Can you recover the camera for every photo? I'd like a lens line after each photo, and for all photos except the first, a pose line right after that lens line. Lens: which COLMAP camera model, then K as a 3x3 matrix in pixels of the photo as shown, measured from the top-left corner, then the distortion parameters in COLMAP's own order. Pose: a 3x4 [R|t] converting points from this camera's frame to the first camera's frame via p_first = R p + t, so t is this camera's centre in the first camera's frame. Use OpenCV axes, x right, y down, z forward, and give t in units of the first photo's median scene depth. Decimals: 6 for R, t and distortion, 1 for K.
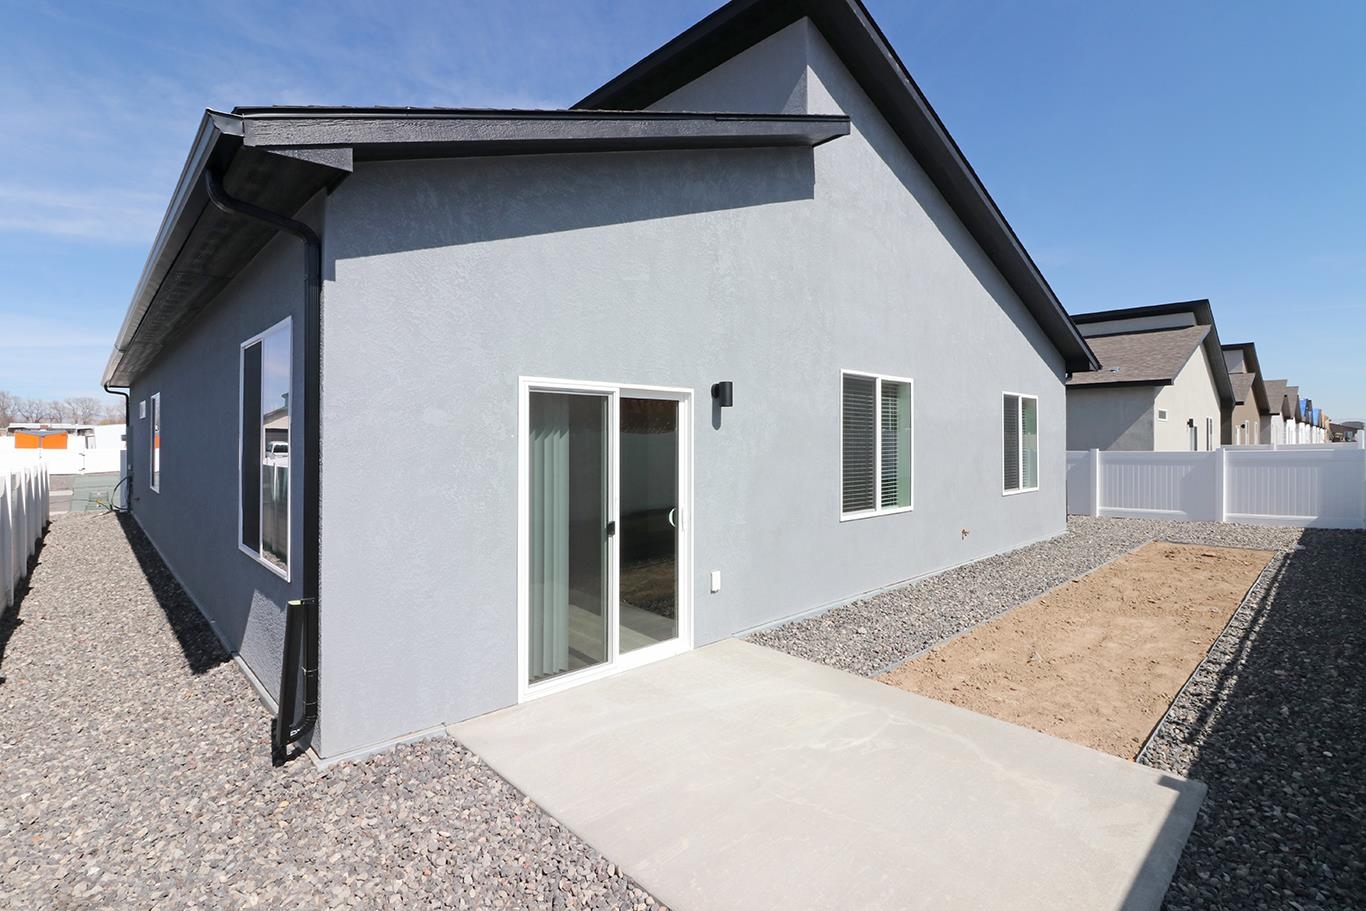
lens RADIAL K [[641.5, 0, 679.5], [0, 641.5, 441.5], [0, 0, 1]] dist [-0.002477, -0.013934]
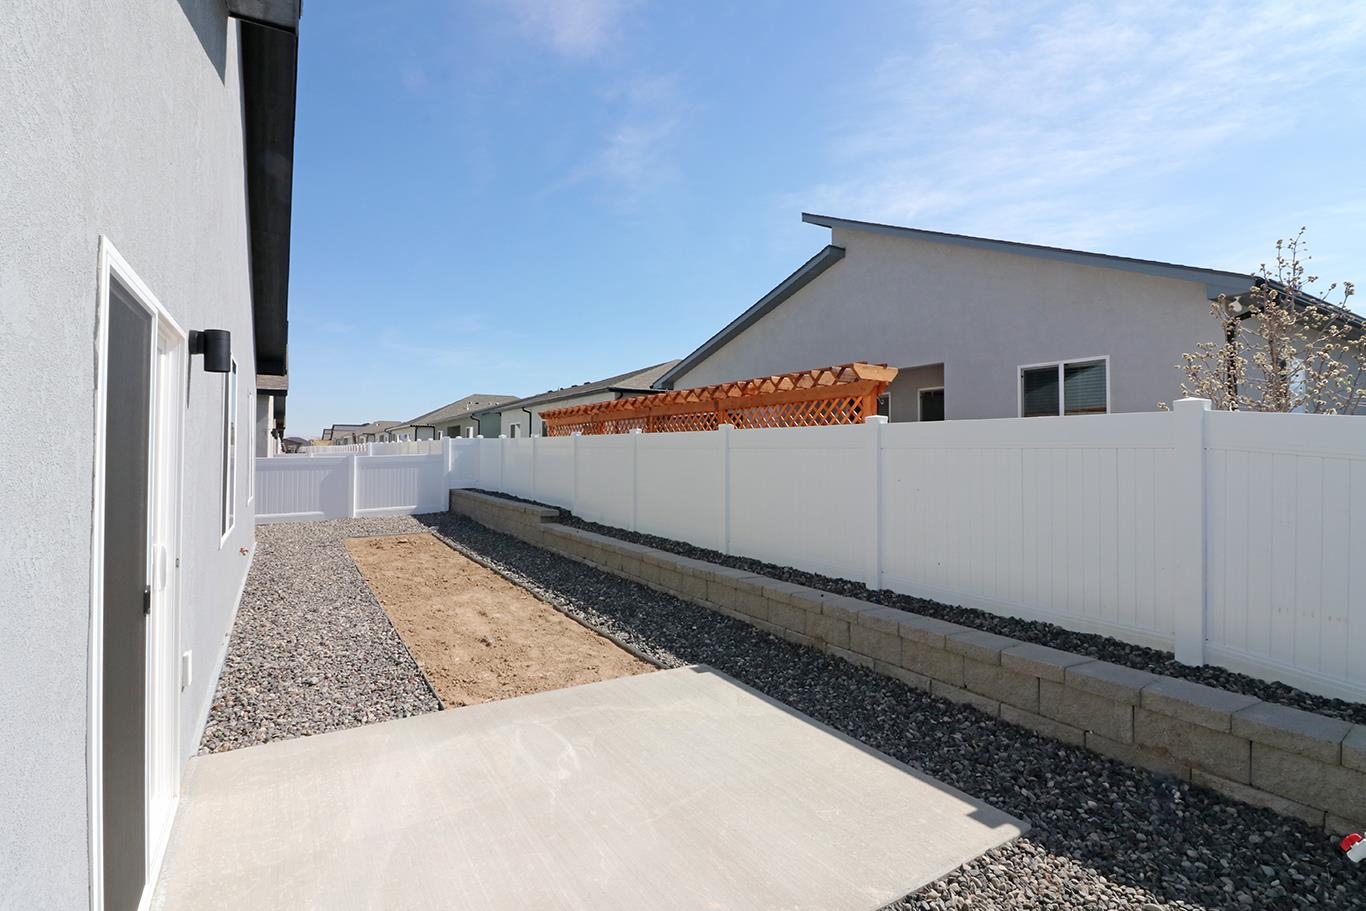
lens RADIAL K [[627.5, 0, 676.5], [0, 627.5, 439.2], [0, 0, 1]] dist [-0.000904, -0.012516]
pose [[0.196893, 0.027760, 0.980032, -0.537740], [-0.006858, 0.999614, -0.026937, 0.029017], [-0.980401, -0.001417, 0.197007, 0.590298]]
